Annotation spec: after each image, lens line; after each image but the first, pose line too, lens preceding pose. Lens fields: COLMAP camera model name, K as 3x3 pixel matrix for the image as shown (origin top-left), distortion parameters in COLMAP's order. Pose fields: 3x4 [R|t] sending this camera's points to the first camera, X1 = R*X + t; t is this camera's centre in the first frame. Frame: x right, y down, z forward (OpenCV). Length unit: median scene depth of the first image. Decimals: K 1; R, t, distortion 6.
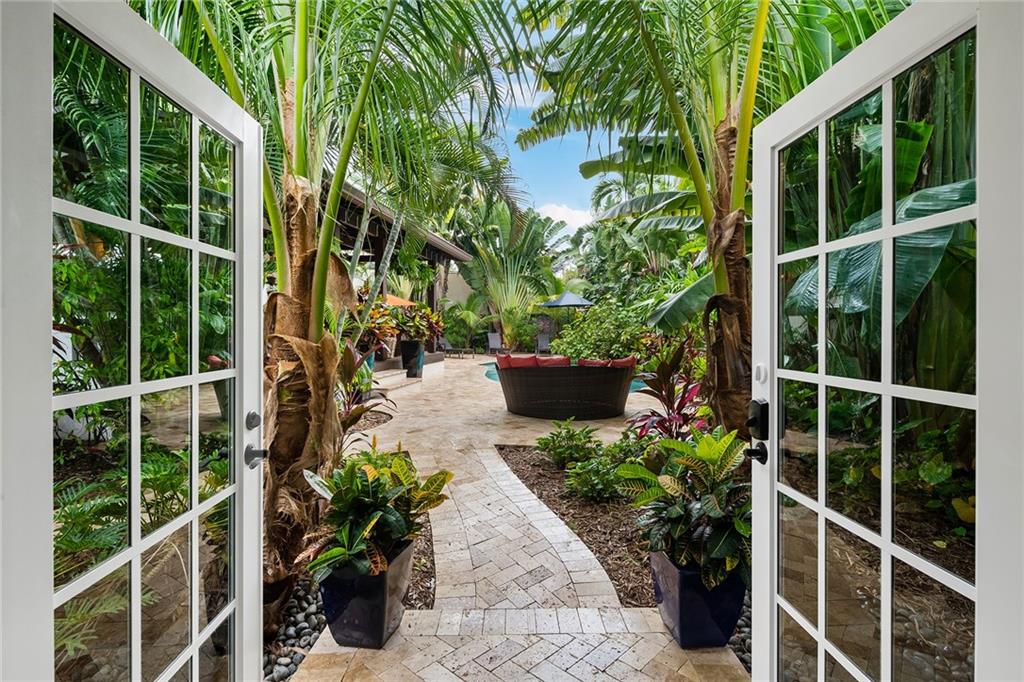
lens RADIAL K [[502.2, 0, 511.7], [0, 502.2, 335.5], [0, 0, 1]] dist [0.000217, 0.000003]
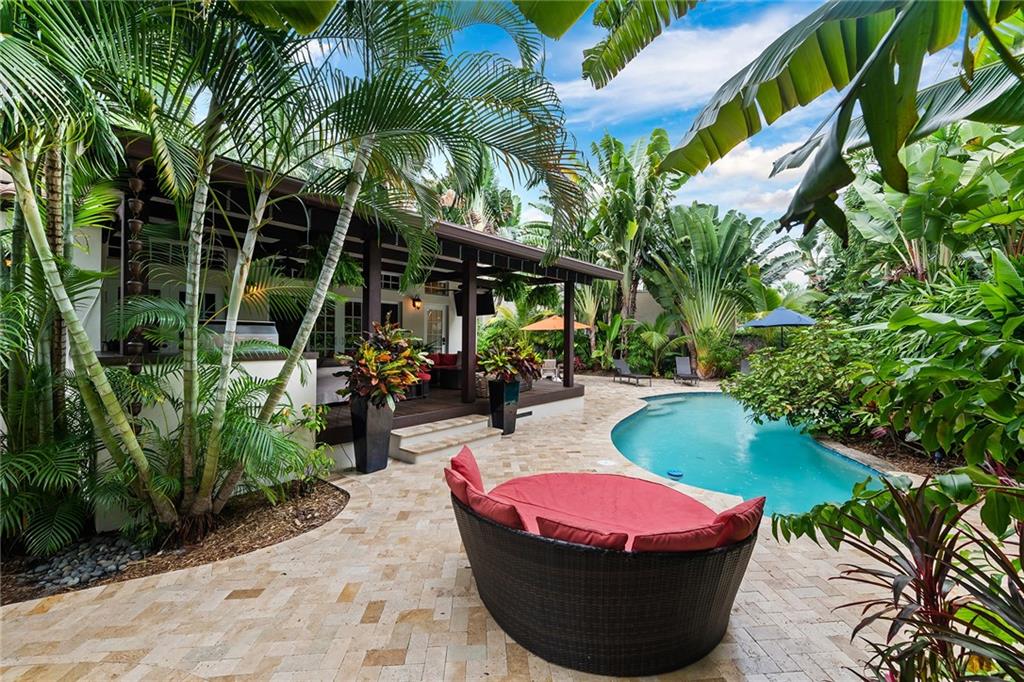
lens RADIAL K [[413.5, 0, 512.1], [0, 413.5, 340.9], [0, 0, 1]] dist [0.000293, -0.000073]
pose [[0.851701, 0.007035, -0.523982, 0.086781], [-0.011325, 0.999923, -0.004983, -0.025530], [0.523906, 0.010178, 0.851715, 0.212948]]
